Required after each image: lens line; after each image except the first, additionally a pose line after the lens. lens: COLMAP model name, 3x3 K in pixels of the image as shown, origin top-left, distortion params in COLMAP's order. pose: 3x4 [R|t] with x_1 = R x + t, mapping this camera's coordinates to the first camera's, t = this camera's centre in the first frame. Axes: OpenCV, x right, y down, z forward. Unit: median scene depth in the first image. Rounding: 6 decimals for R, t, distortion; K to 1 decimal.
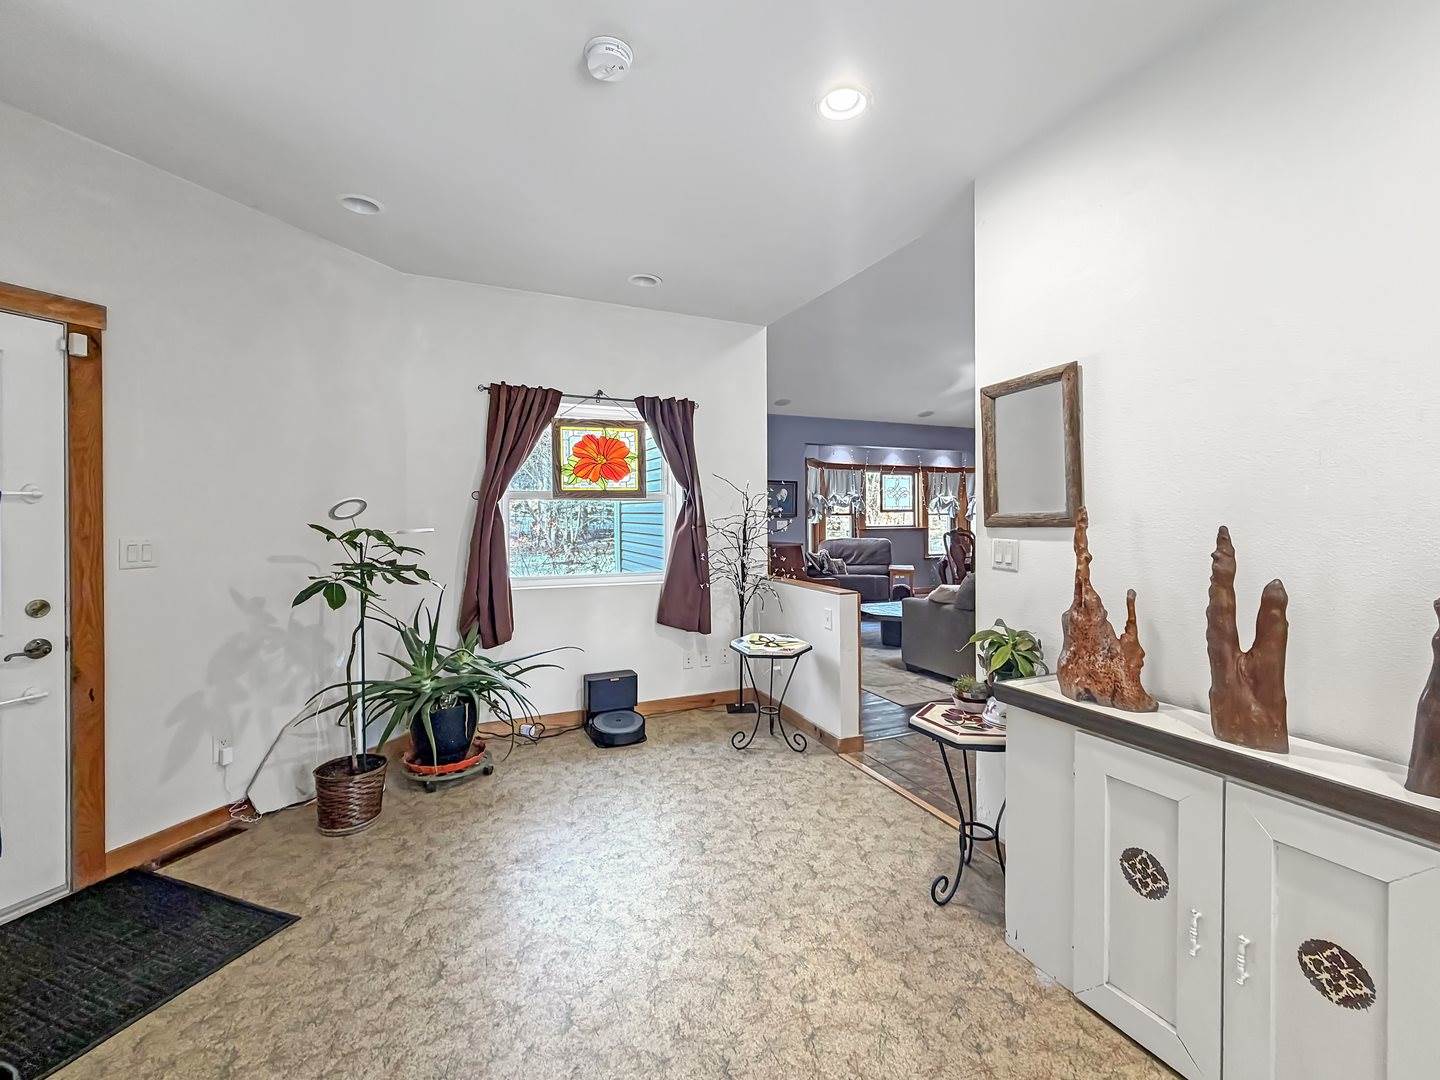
lens RADIAL K [[606.3, 0, 732.3], [0, 606.3, 508.3], [0, 0, 1]] dist [-0.004559, -0.000233]
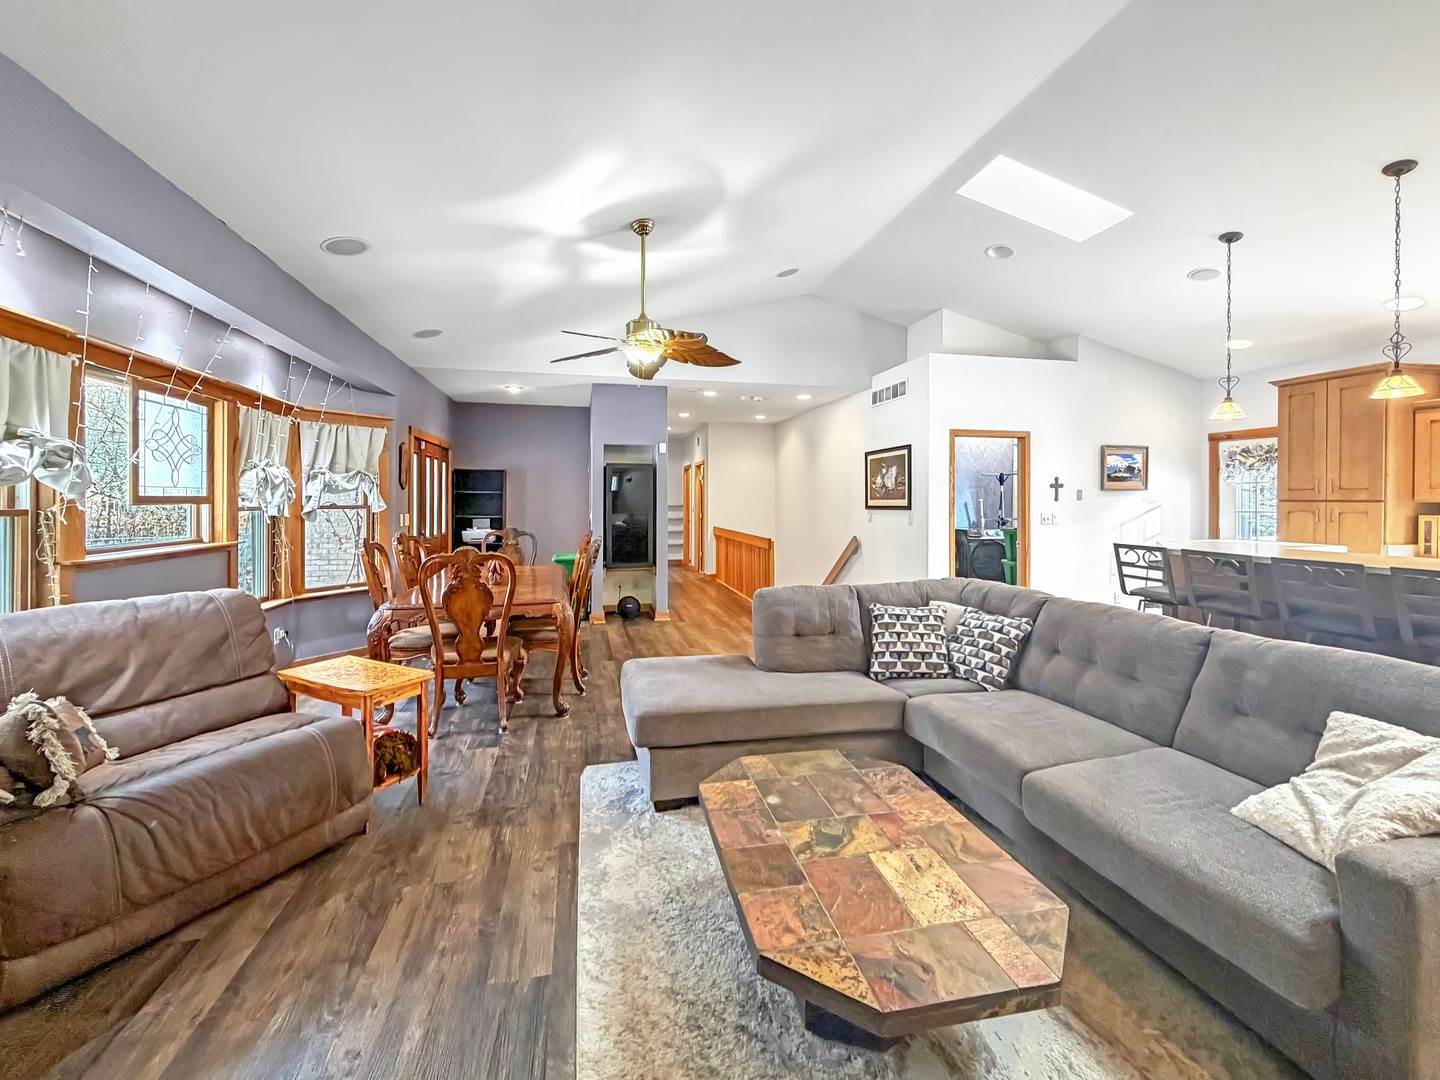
lens RADIAL K [[596.5, 0, 710.1], [0, 596.5, 502.8], [0, 0, 1]] dist [-0.000721, 0.001339]
pose [[0.193929, -0.000820, 0.981015, -0.002434], [-0.007120, 0.999972, 0.002243, 0.002757], [-0.980990, -0.007420, 0.193917, 0.659190]]
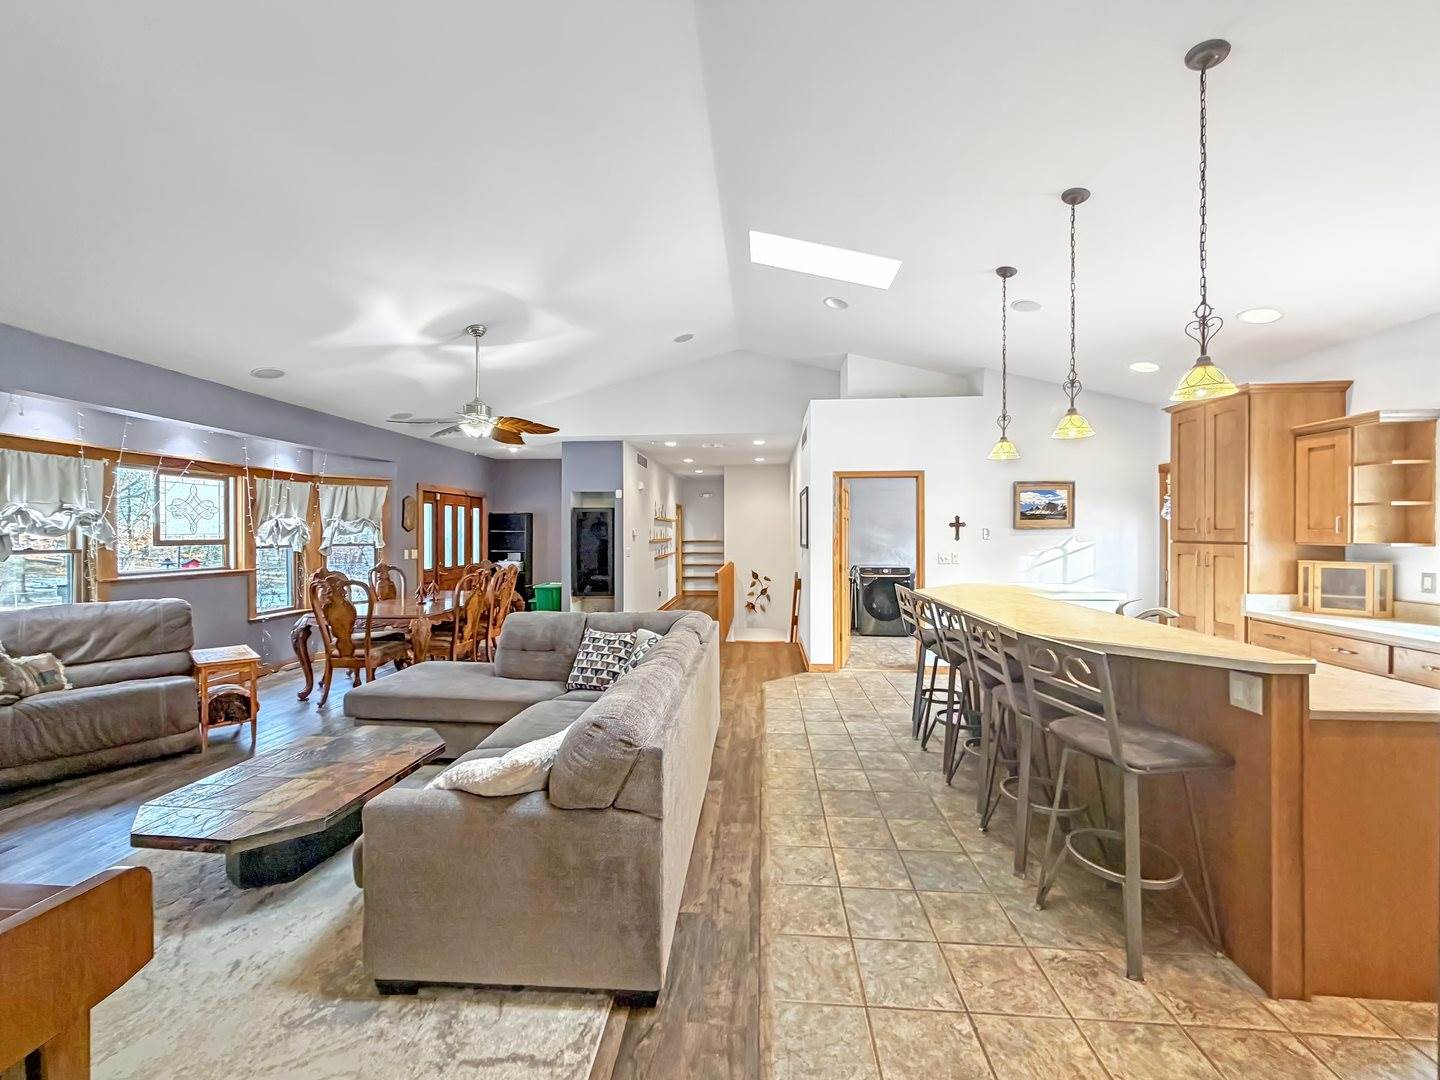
lens RADIAL K [[596.5, 0, 712.2], [0, 596.5, 529.5], [0, 0, 1]] dist [-0.000721, 0.001339]
pose [[0.480175, 0.007303, 0.877142, 0.026377], [-0.004804, 0.999972, -0.005696, -0.007149], [-0.877159, -0.001479, 0.480197, 0.343546]]
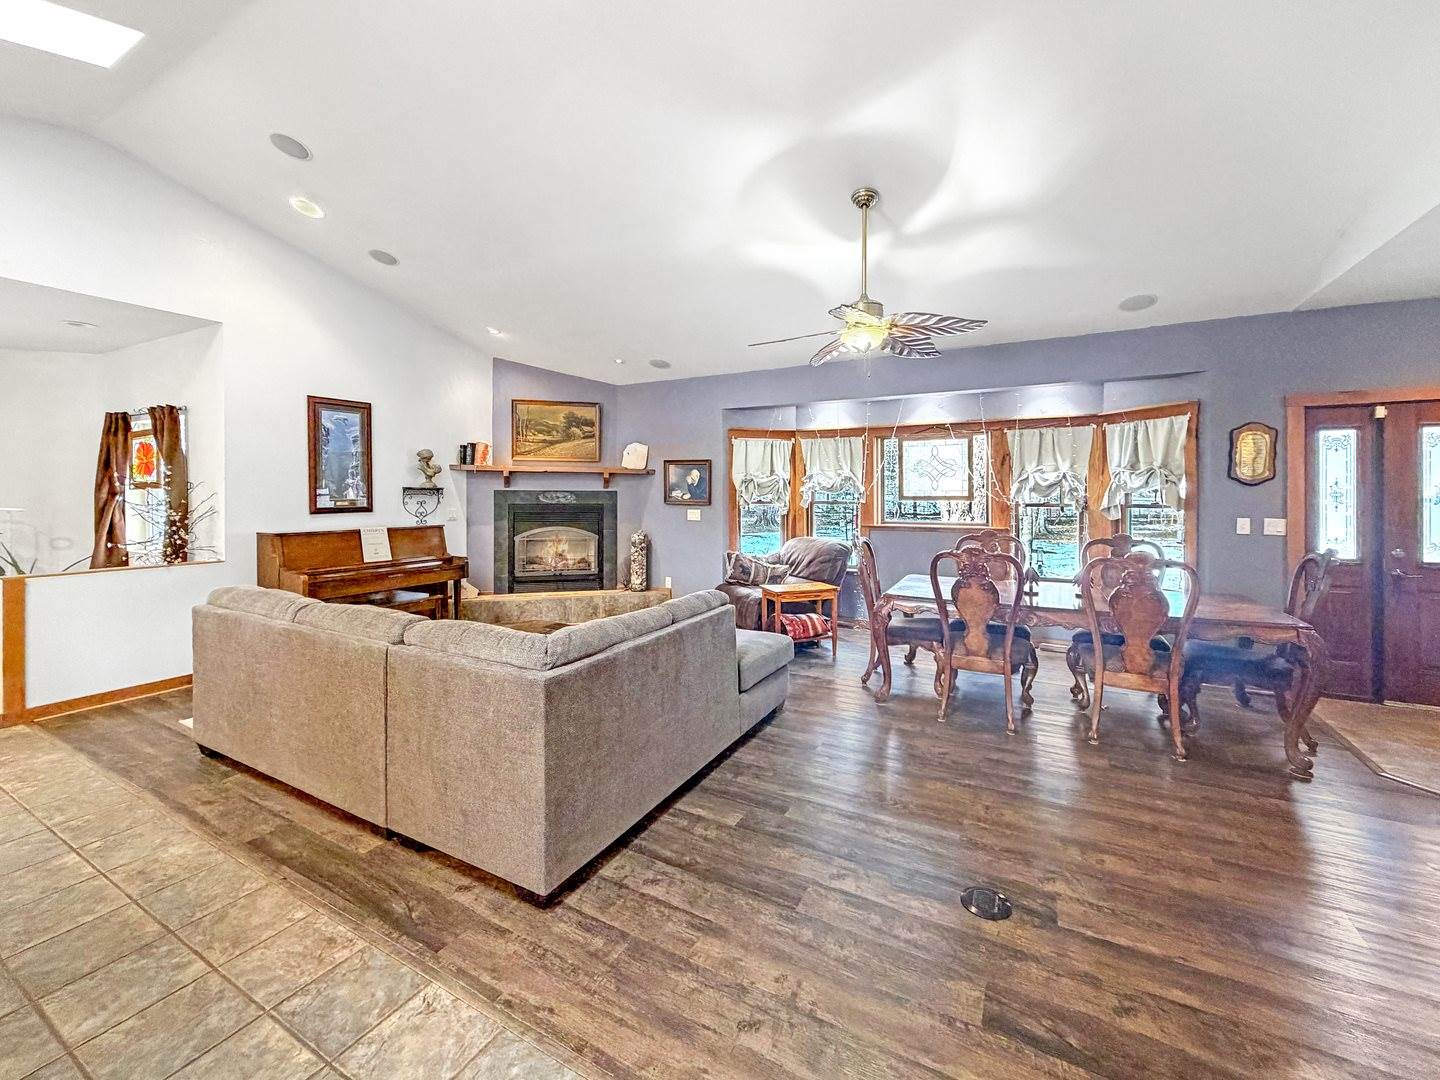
lens RADIAL K [[596.5, 0, 711.2], [0, 596.5, 498.5], [0, 0, 1]] dist [-0.000721, 0.001339]
pose [[0.602452, 0.008022, -0.798115, 0.636264], [0.002109, 0.999930, 0.011643, -0.003390], [0.798152, -0.008698, 0.602393, 0.483646]]
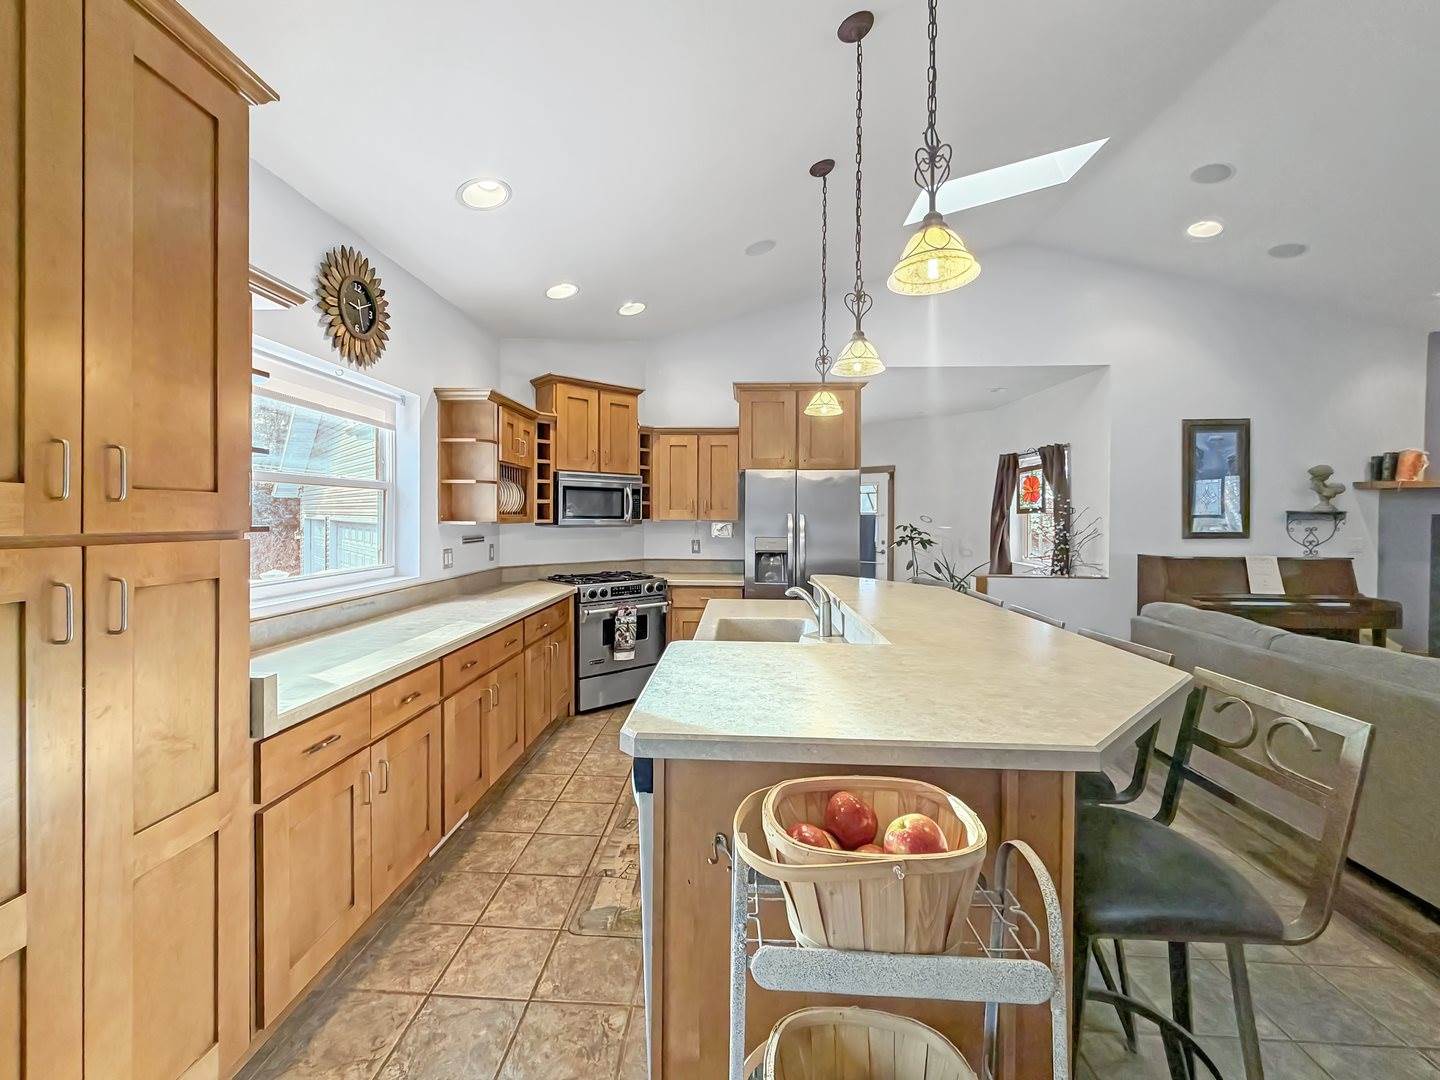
lens RADIAL K [[596.5, 0, 707.5], [0, 596.5, 526.2], [0, 0, 1]] dist [-0.000721, 0.001339]
pose [[-0.452977, 0.019158, -0.891316, 0.662174], [0.001752, 0.999786, 0.020599, -0.006669], [0.891520, 0.007769, -0.452914, 0.382633]]
